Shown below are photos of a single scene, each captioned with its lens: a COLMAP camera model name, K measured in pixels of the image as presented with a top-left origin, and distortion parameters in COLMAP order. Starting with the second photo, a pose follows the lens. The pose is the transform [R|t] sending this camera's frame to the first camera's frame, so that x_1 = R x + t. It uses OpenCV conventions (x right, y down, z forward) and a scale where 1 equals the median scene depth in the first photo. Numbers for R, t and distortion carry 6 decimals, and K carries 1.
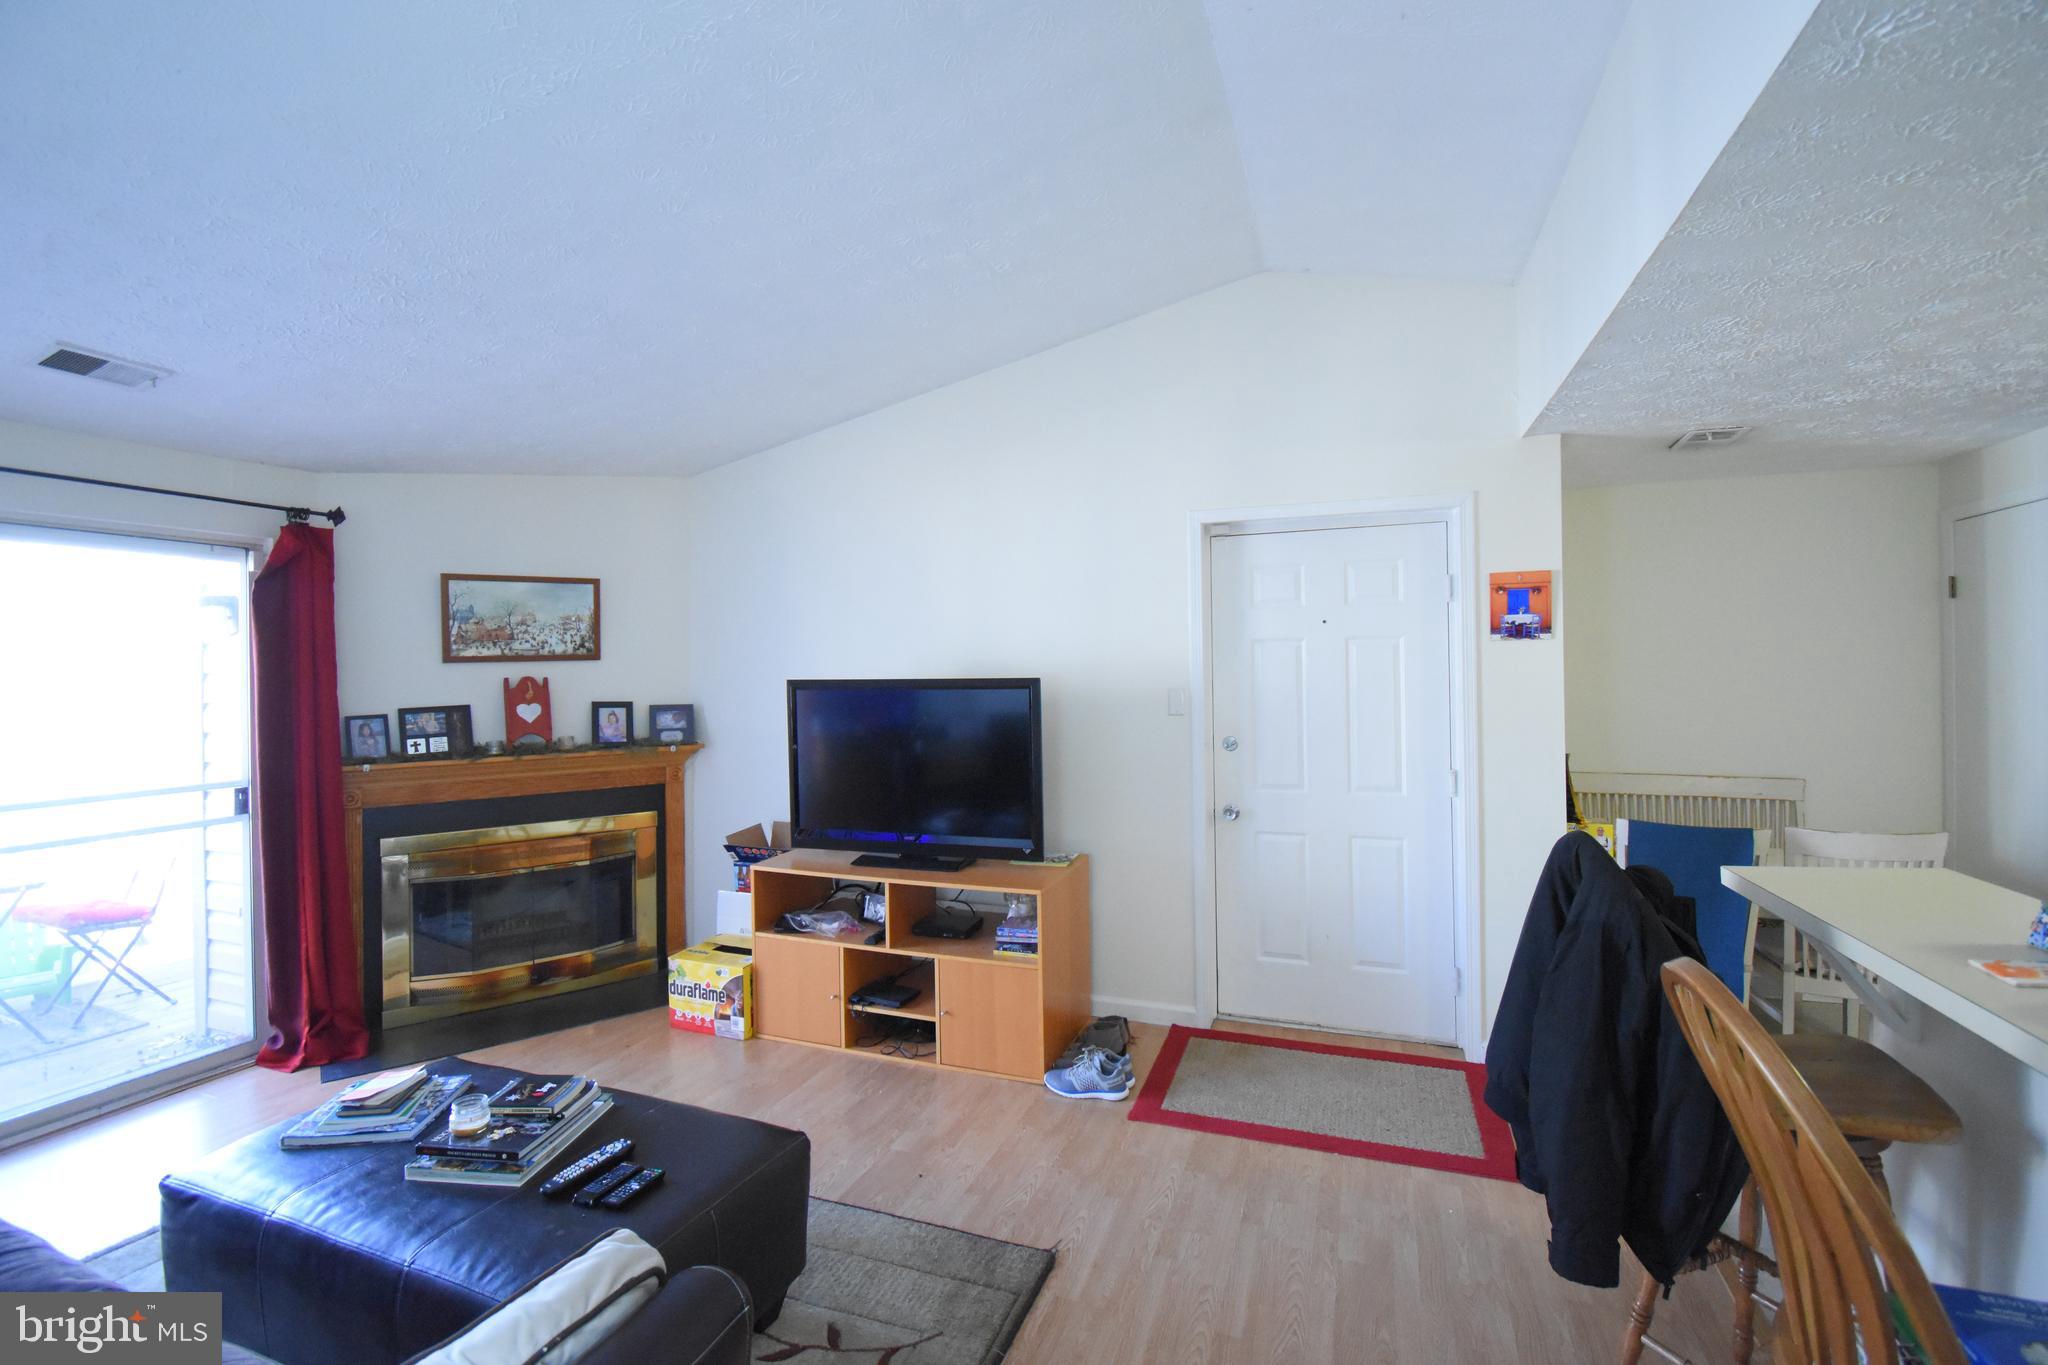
lens RADIAL K [[900.4, 0, 1027.4], [0, 900.4, 679.9], [0, 0, 1]] dist [-0.028489, -0.006232]
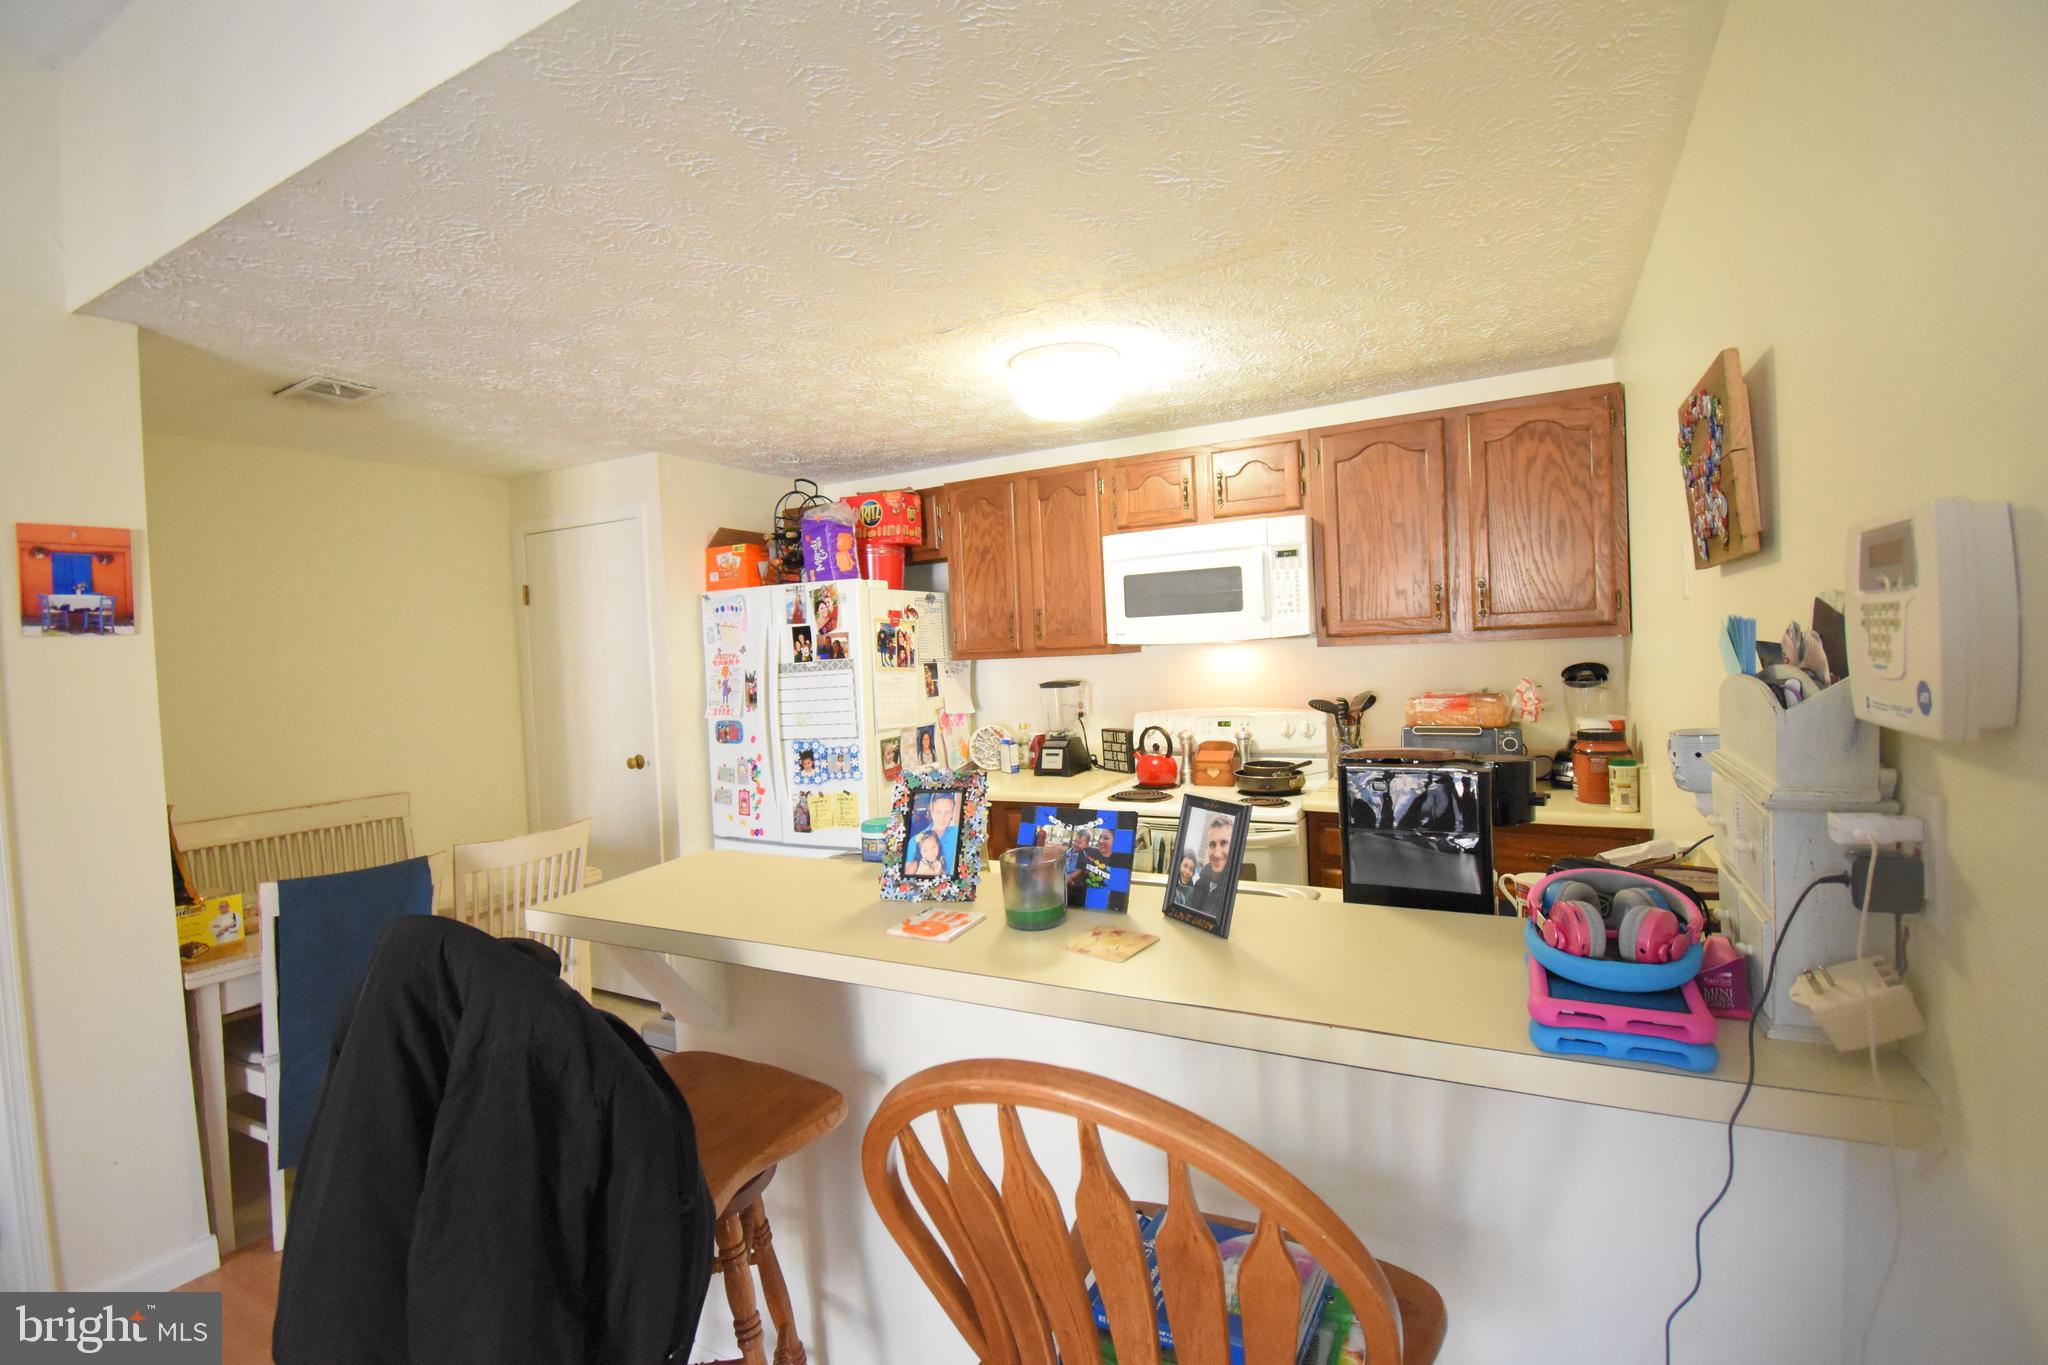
lens RADIAL K [[900.4, 0, 1028.8], [0, 900.4, 679.3], [0, 0, 1]] dist [-0.028489, -0.006232]
pose [[0.117484, -0.027780, 0.992686, 0.033182], [0.047769, 0.998610, 0.022292, 0.004026], [-0.991925, 0.044801, 0.118648, 0.273564]]
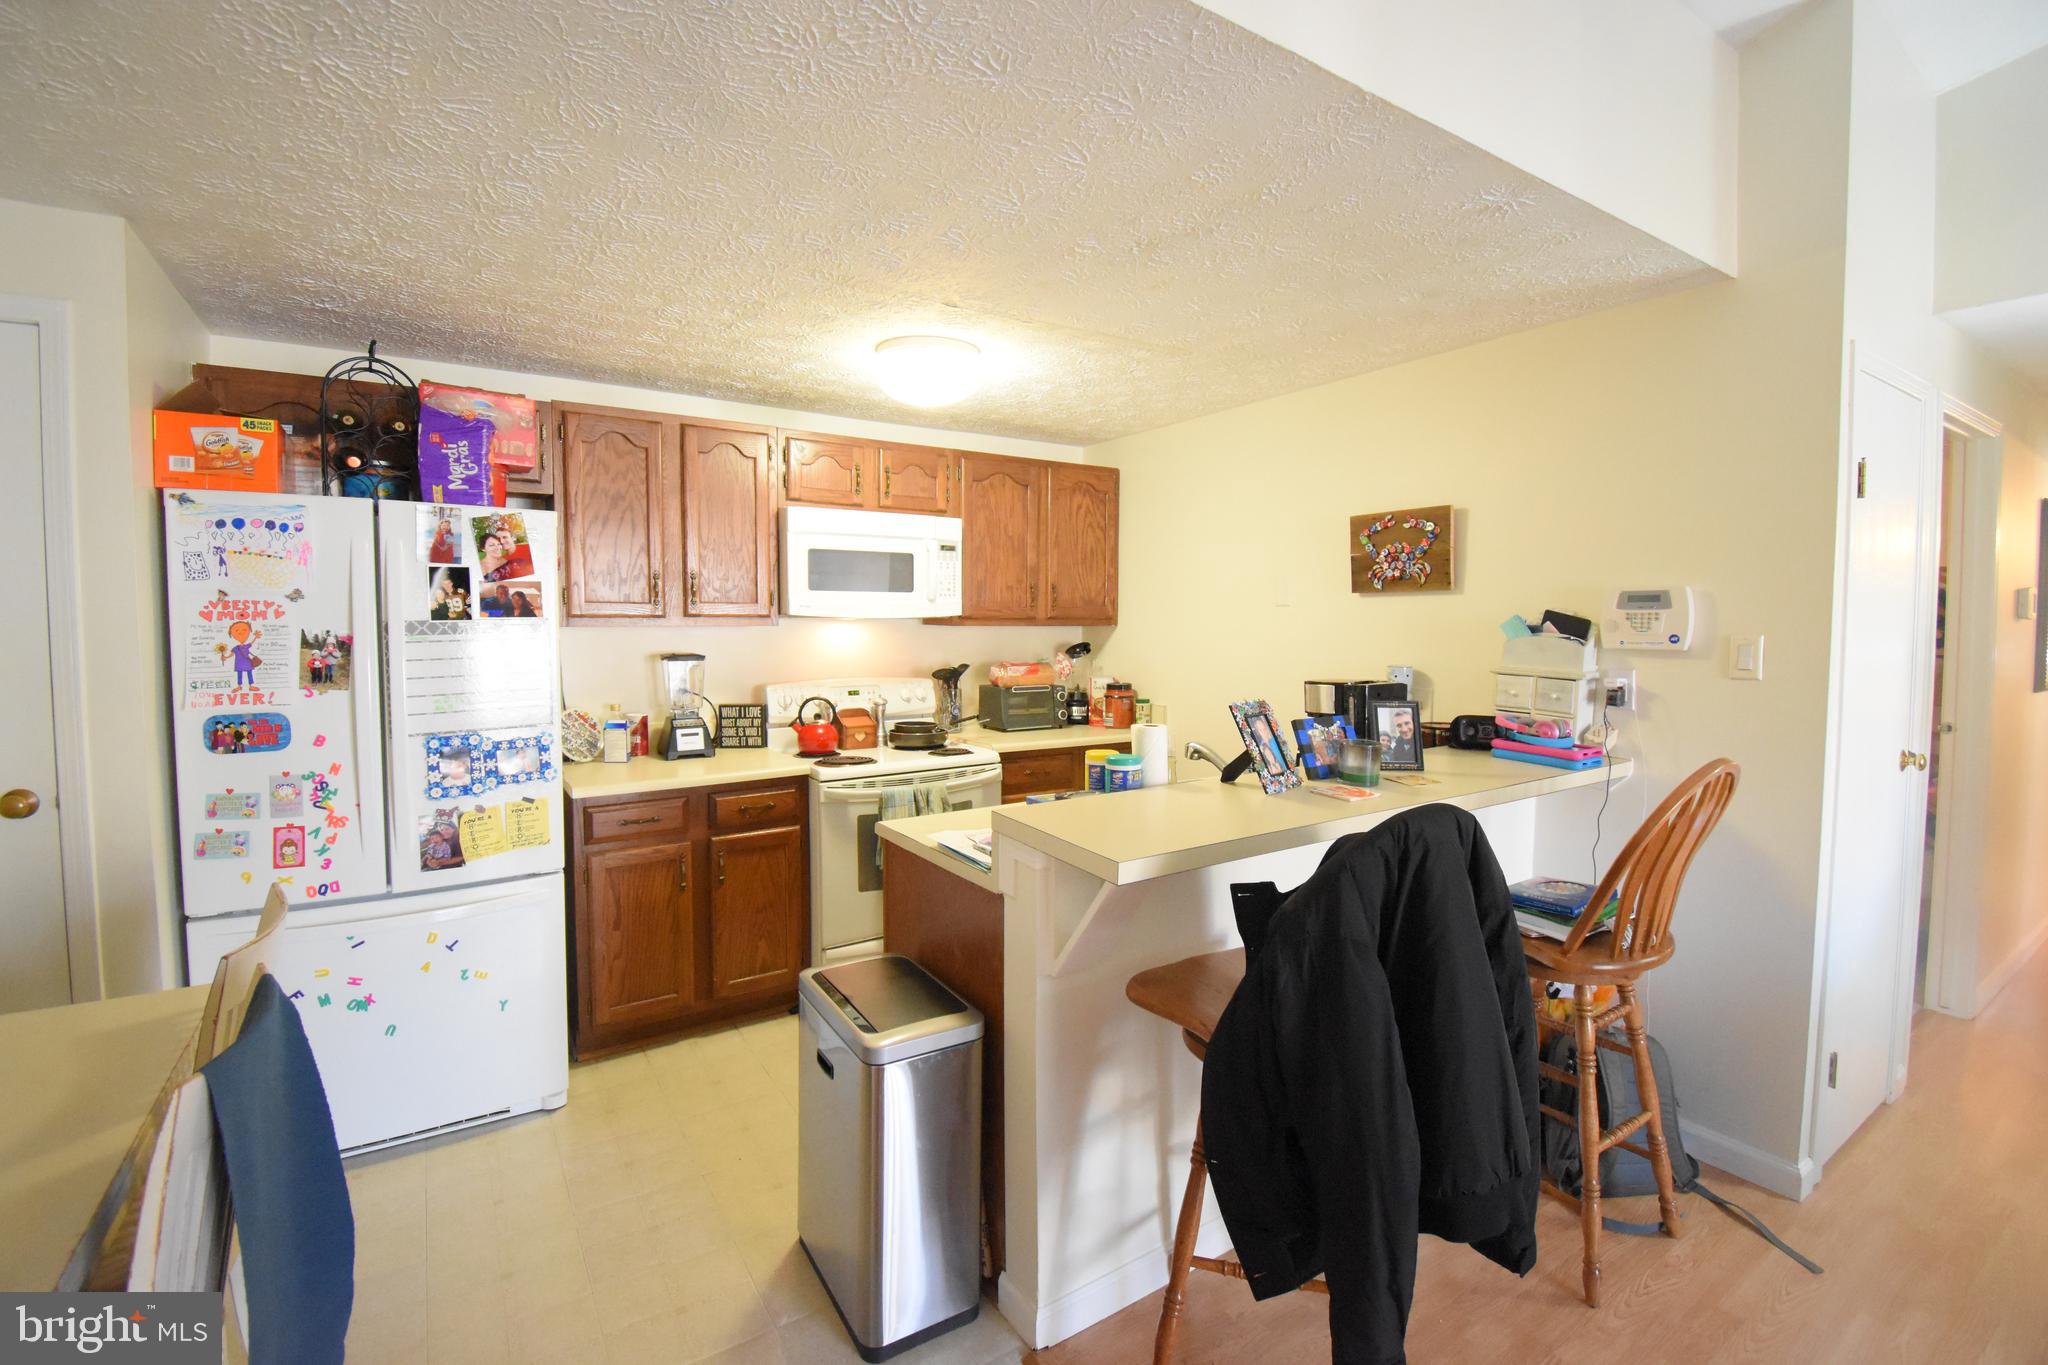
lens RADIAL K [[900.4, 0, 1023.0], [0, 900.4, 682.8], [0, 0, 1]] dist [-0.028489, -0.006232]
pose [[-0.825733, -0.029451, 0.563292, 0.273869], [0.009776, 0.997739, 0.066495, 0.002233], [-0.563977, 0.060414, -0.823578, 1.019990]]
